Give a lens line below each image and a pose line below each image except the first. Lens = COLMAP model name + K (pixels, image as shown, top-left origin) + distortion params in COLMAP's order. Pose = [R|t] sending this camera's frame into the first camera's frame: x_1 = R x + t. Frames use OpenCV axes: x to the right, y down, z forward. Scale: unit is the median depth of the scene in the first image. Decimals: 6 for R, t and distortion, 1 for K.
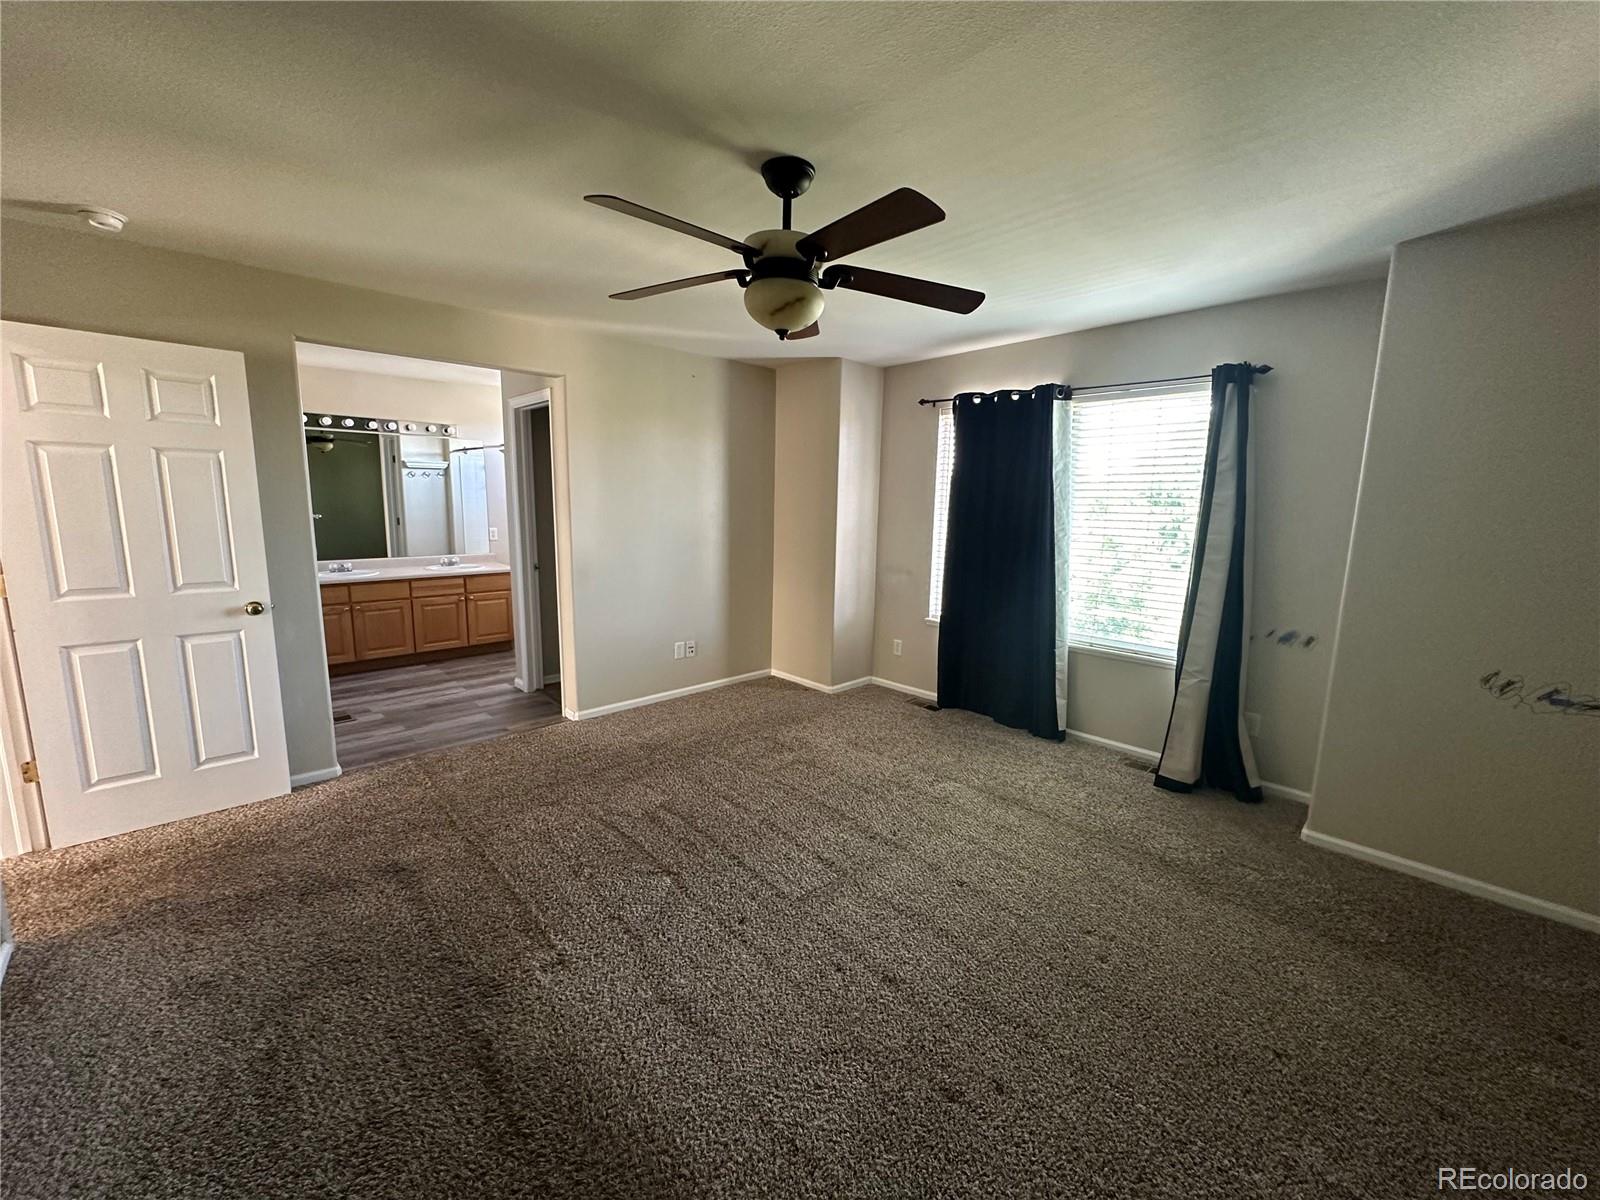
lens RADIAL K [[635.4, 0, 800.7], [0, 635.4, 595.9], [0, 0, 1]] dist [0.000170, 0.000732]
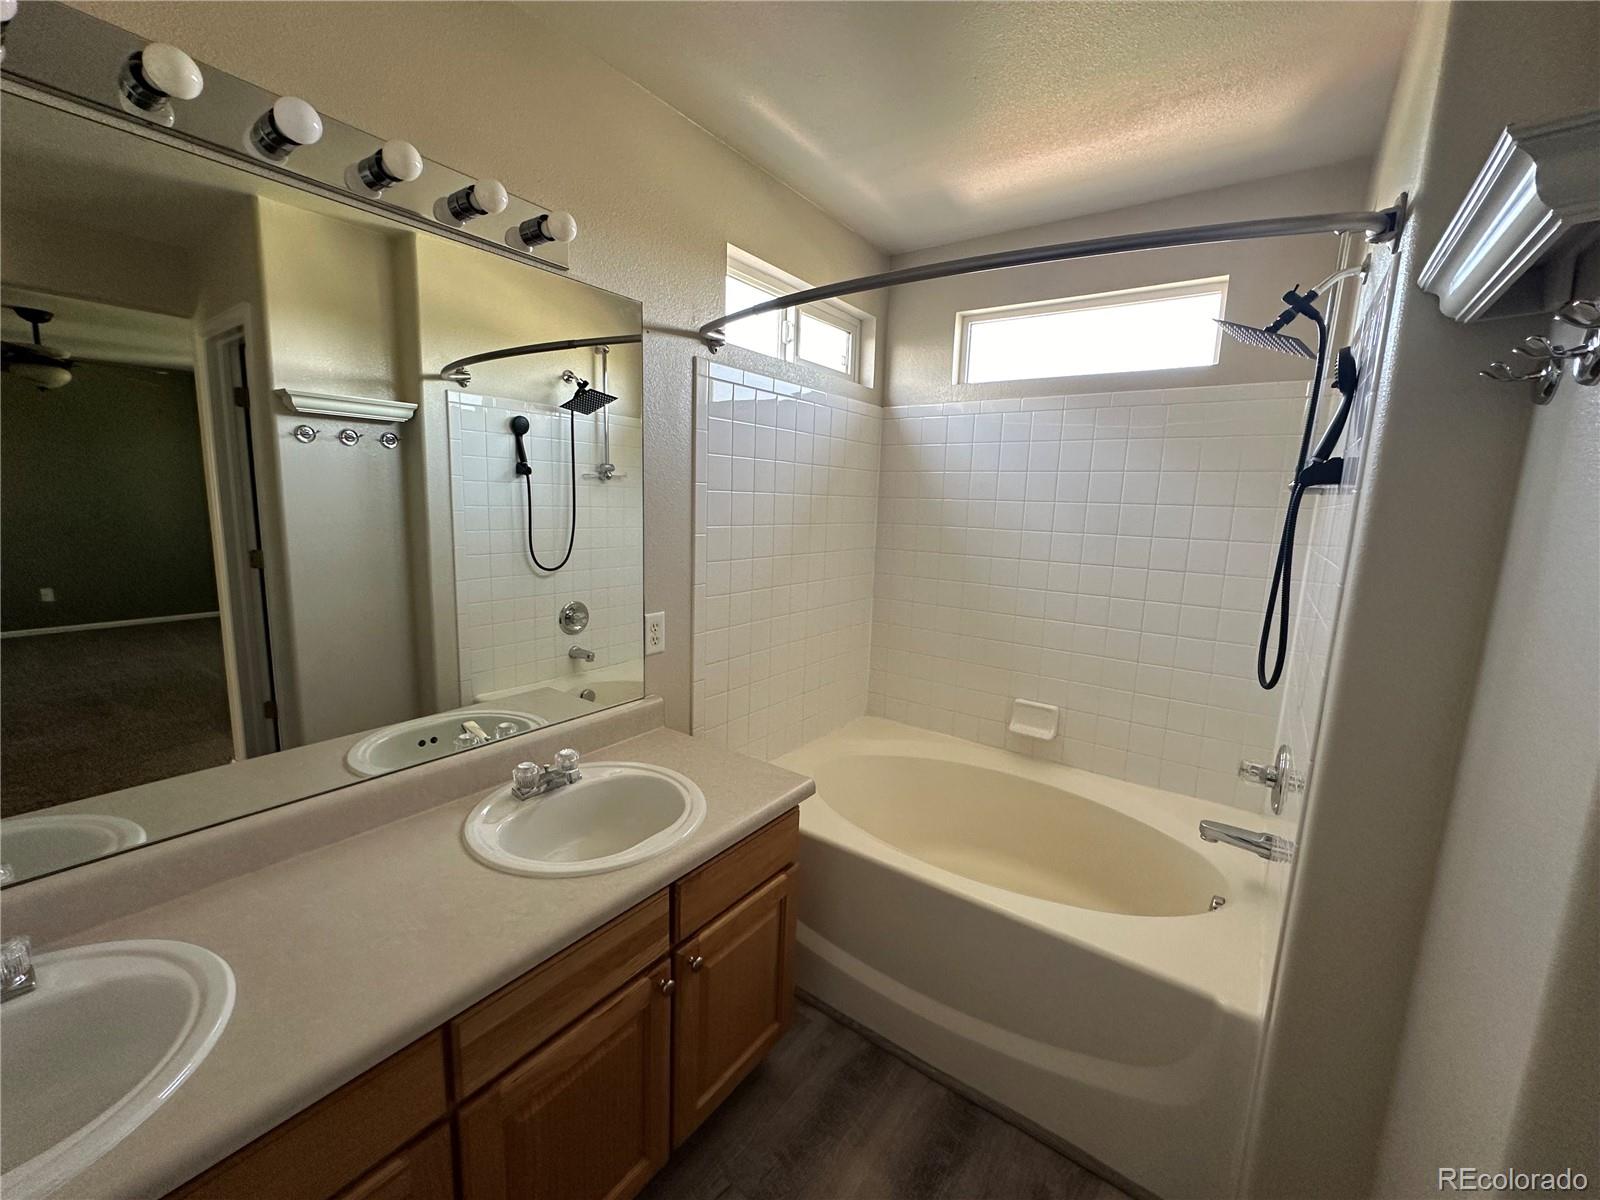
lens RADIAL K [[635.4, 0, 799.7], [0, 635.4, 600.4], [0, 0, 1]] dist [0.000170, 0.000732]
pose [[0.983537, -0.014679, 0.180109, -0.407268], [0.012058, 0.999805, 0.015634, -0.102275], [-0.180304, -0.013204, 0.983522, 0.604095]]
